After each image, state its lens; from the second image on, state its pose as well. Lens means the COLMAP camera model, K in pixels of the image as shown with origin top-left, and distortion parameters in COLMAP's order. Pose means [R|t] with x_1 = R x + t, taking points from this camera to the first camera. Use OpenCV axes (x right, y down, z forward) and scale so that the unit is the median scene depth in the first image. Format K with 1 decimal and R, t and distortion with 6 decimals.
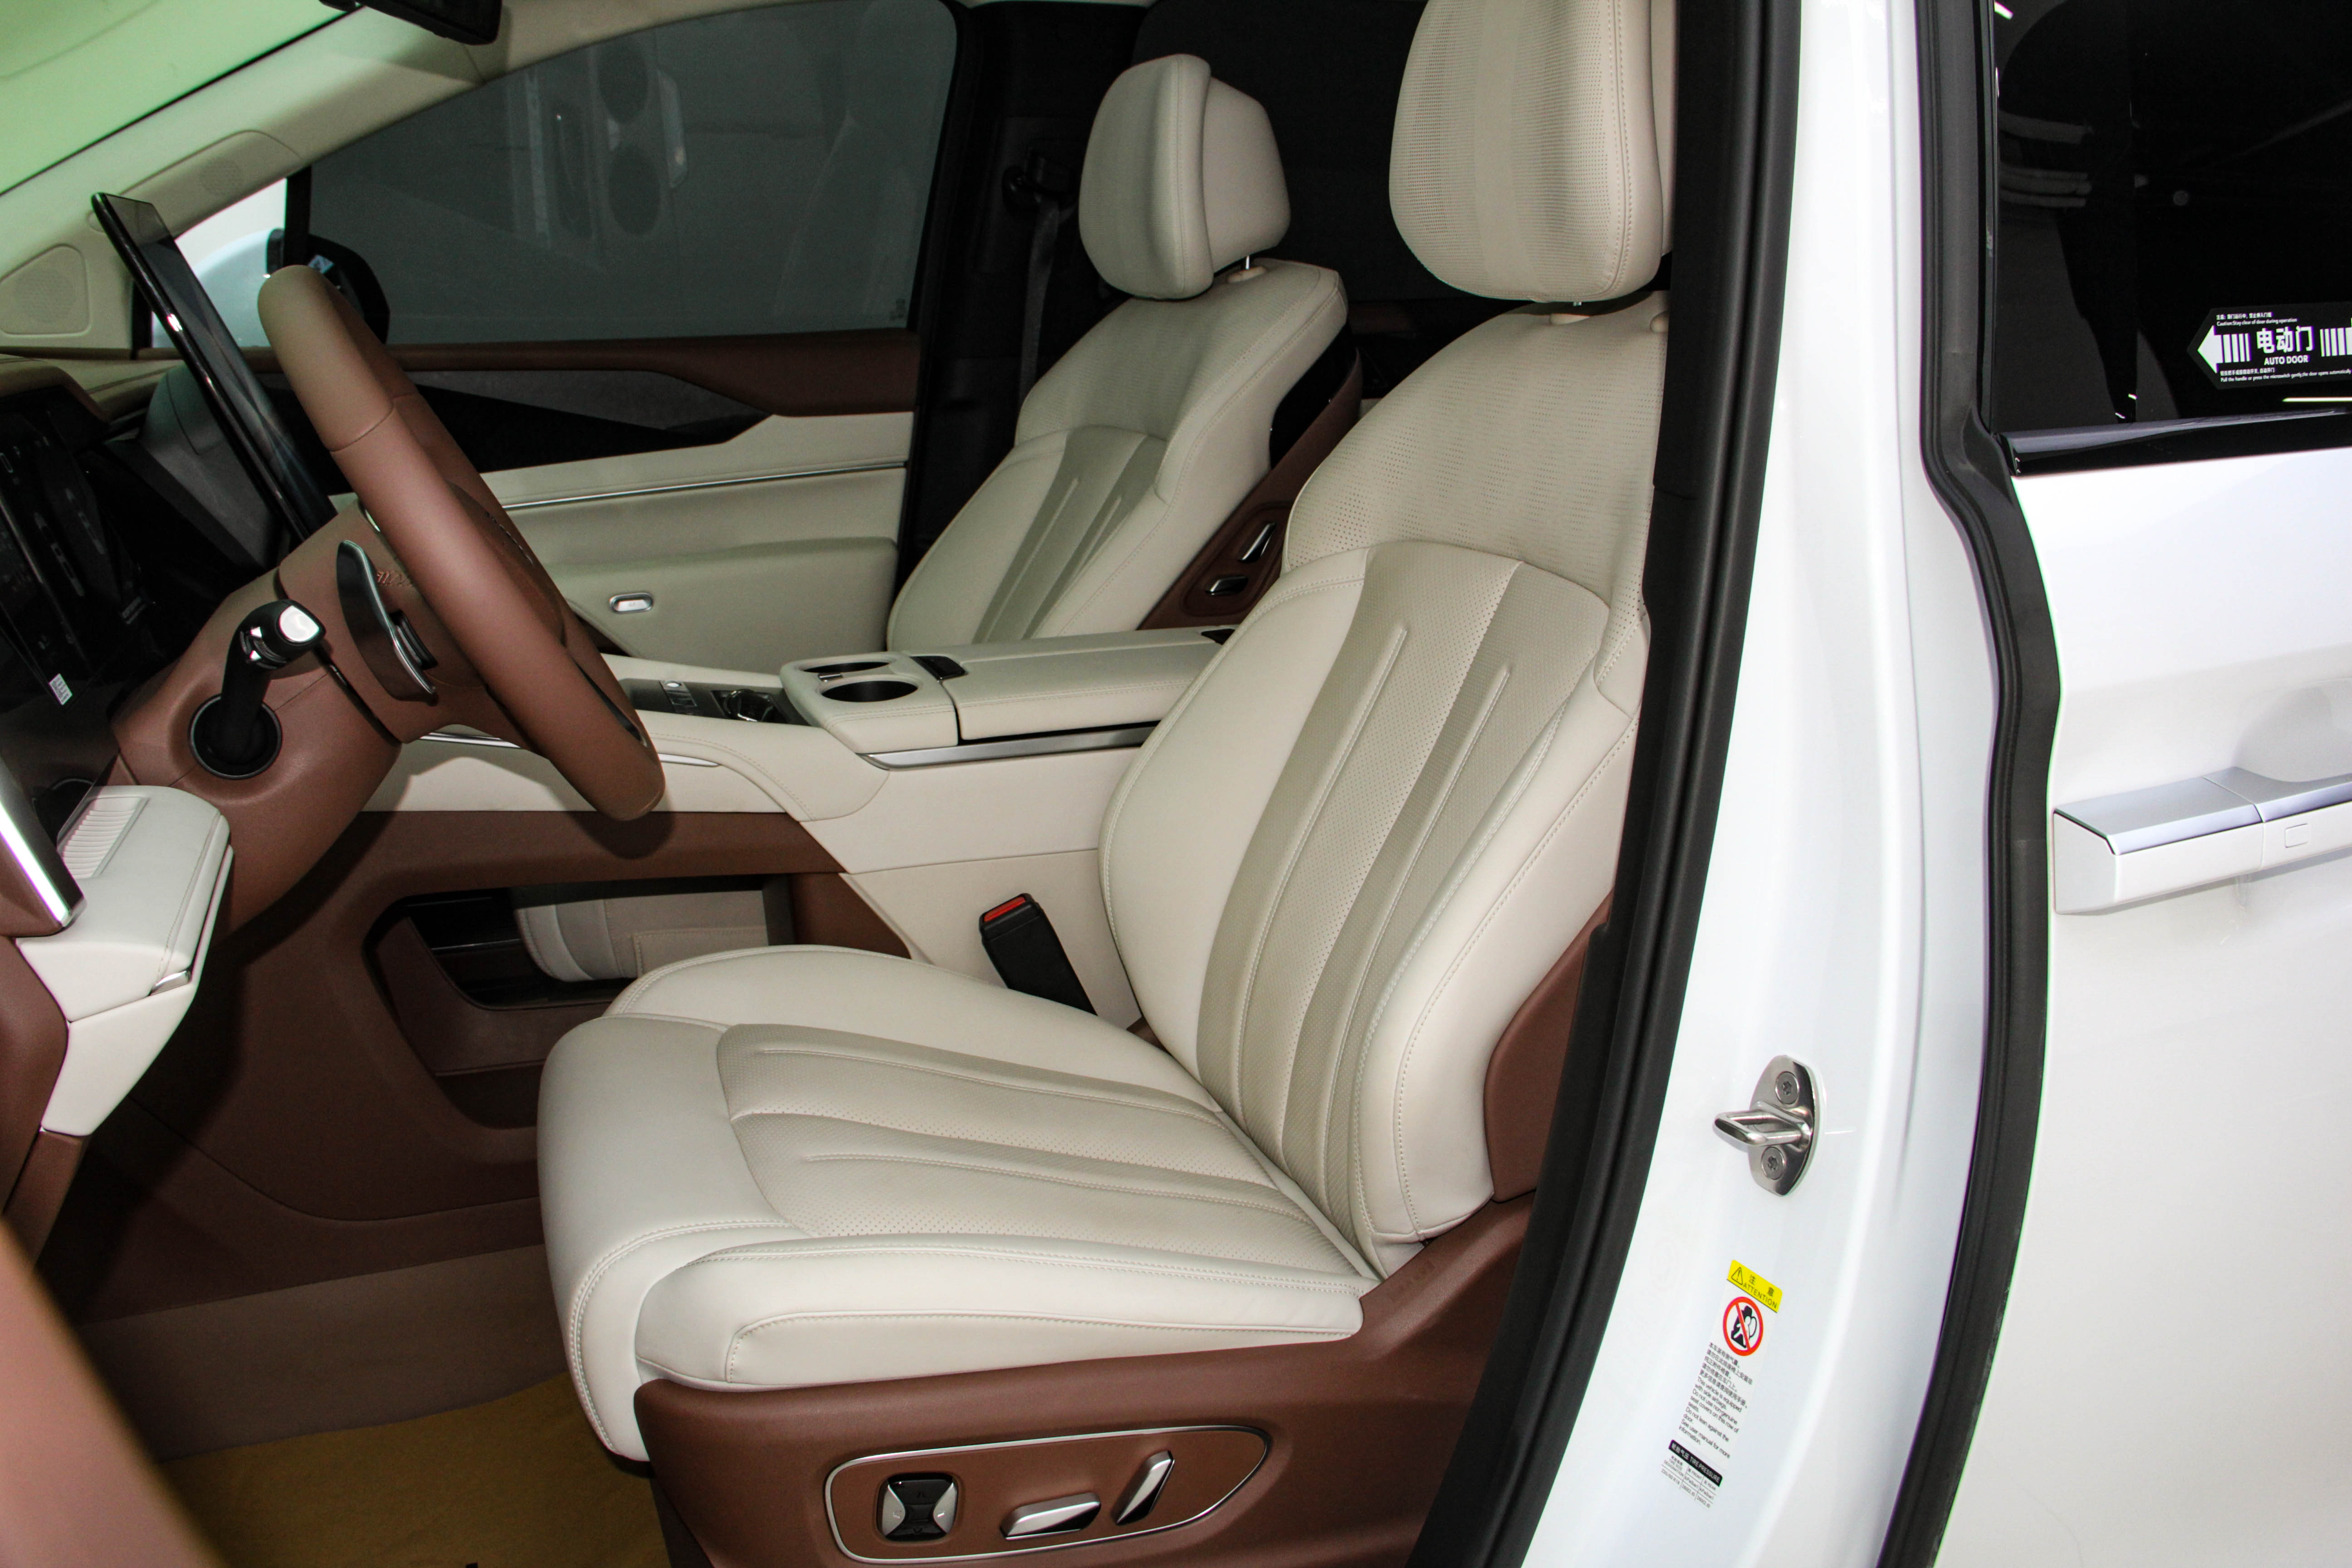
lens RADIAL K [[1923.4, 0, 1176.0], [0, 1923.4, 784.0], [0, 0, 1]] dist [-0.178580, 0.106768]
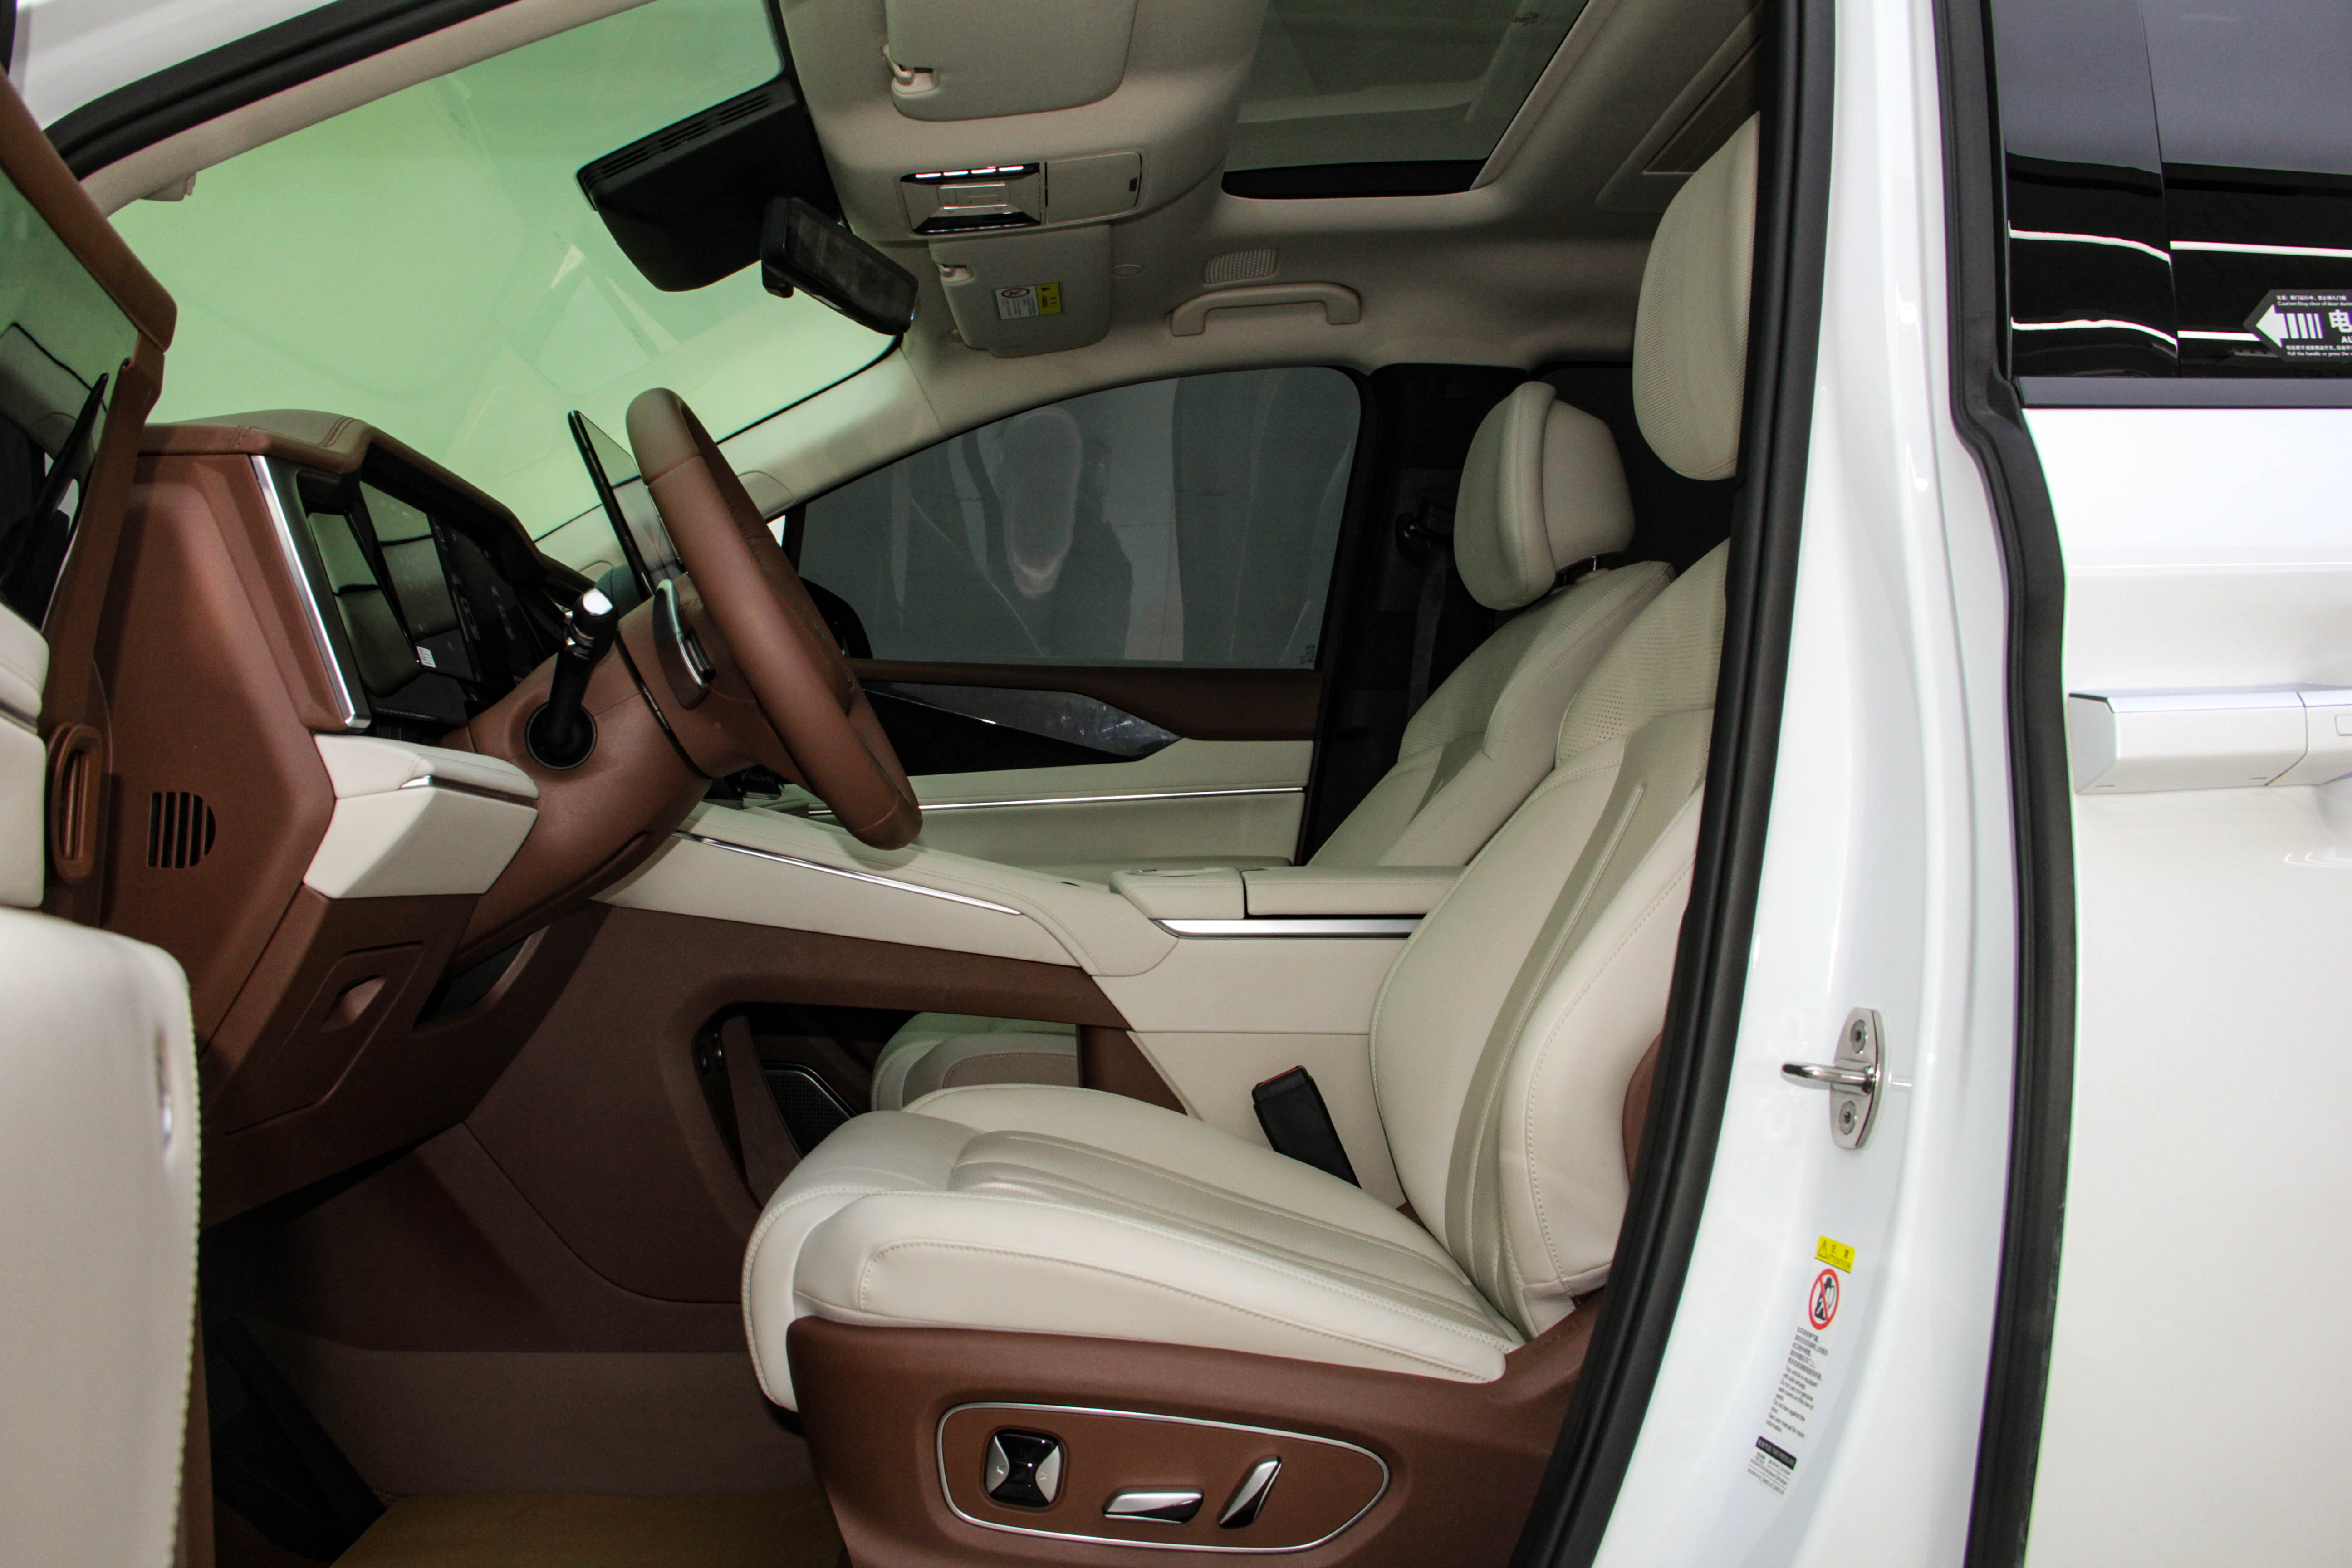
lens RADIAL K [[1923.4, 0, 1176.0], [0, 1923.4, 784.0], [0, 0, 1]] dist [-0.178580, 0.106768]
pose [[0.955157, 0.003224, -0.296081, 0.248376], [-0.088743, 0.957091, -0.275863, 0.305401], [0.282487, 0.289768, 0.914459, -0.030486]]
